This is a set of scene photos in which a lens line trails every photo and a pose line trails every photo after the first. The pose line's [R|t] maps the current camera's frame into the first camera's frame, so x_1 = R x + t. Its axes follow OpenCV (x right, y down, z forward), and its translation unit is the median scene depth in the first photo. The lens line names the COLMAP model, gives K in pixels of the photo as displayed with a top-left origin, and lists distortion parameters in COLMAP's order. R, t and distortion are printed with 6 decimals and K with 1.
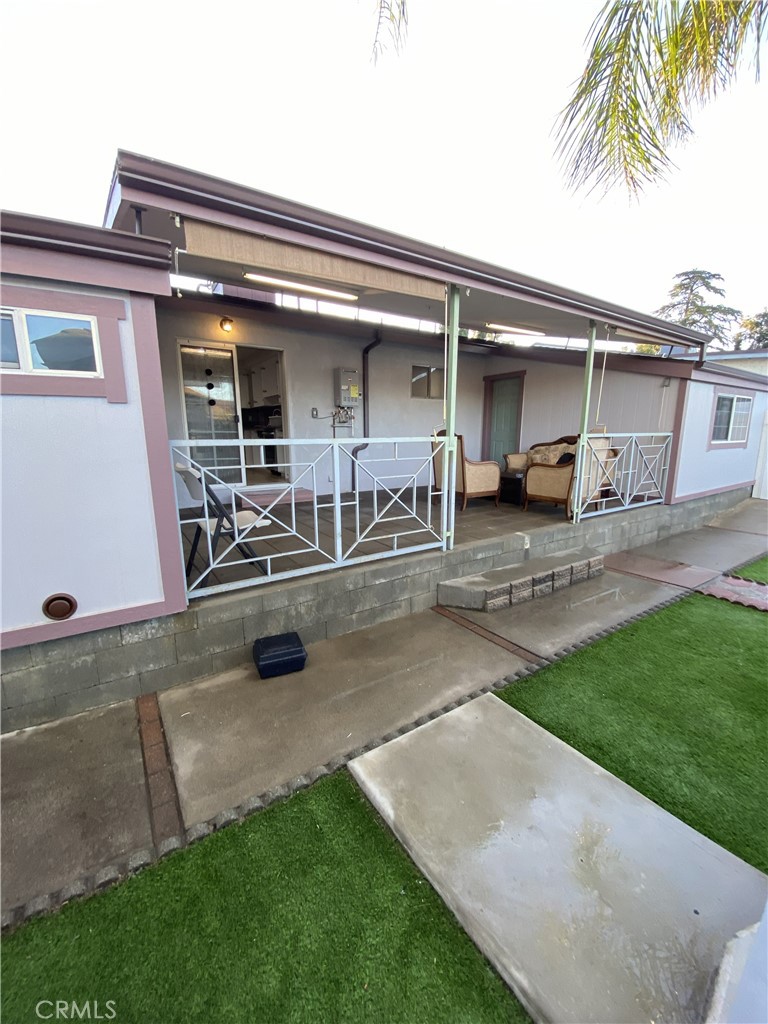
lens RADIAL K [[401.9, 0, 384.0], [0, 401.9, 512.0], [0, 0, 1]] dist [0.007724, -0.015190]
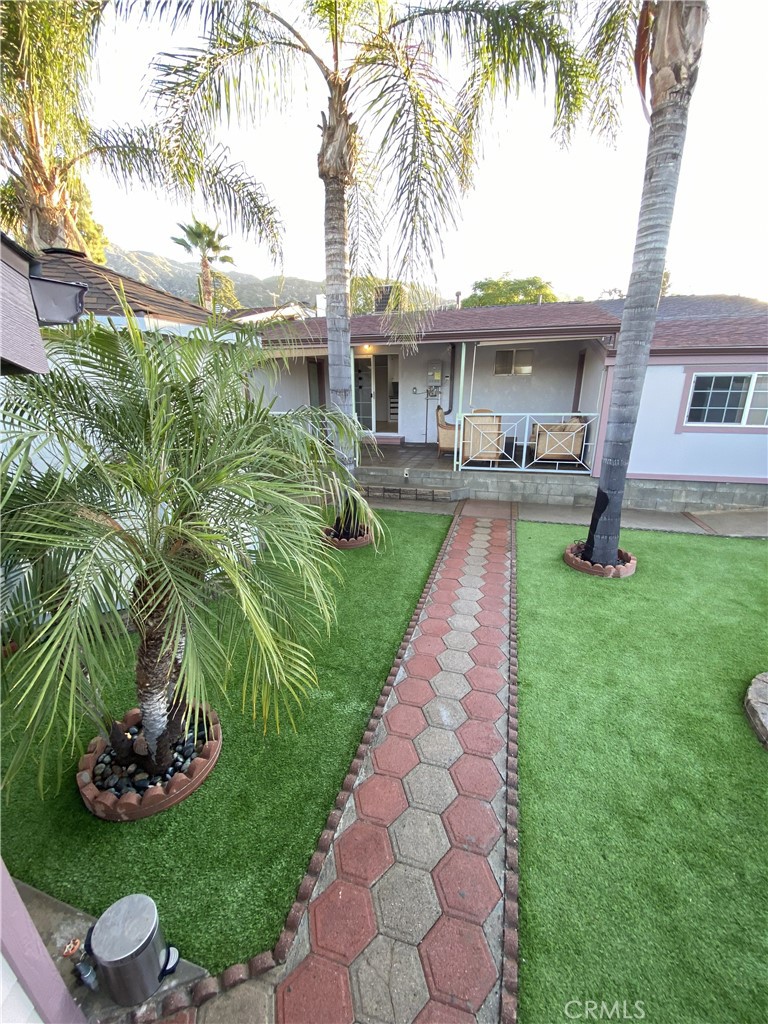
lens RADIAL K [[401.9, 0, 384.0], [0, 401.9, 512.0], [0, 0, 1]] dist [0.007724, -0.015190]
pose [[0.643294, 0.225114, -0.731777, 1.373373], [-0.133367, 0.974132, 0.182428, -0.060425], [0.753914, -0.019760, 0.656676, -0.227728]]
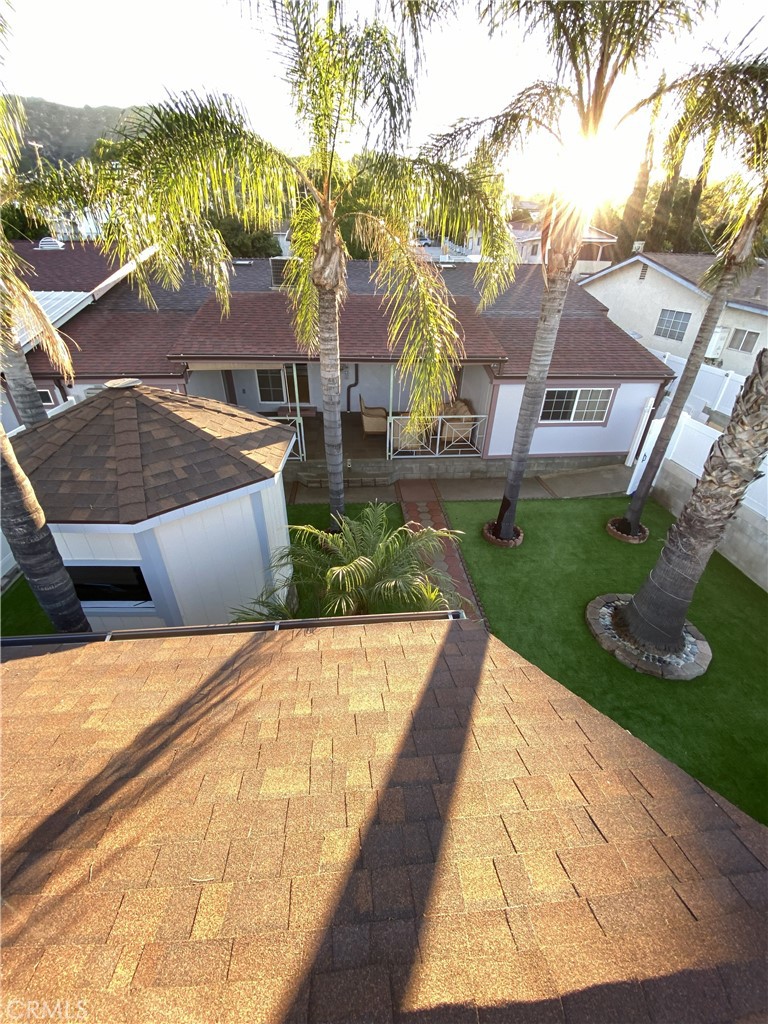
lens RADIAL K [[399.3, 0, 382.3], [0, 399.3, 505.8], [0, 0, 1]] dist [0.048701, -0.014669]
pose [[0.877035, 0.261659, -0.402920, 1.225167], [-0.109365, 0.925388, 0.362900, -0.448068], [0.467813, -0.274210, 0.840214, -0.709246]]
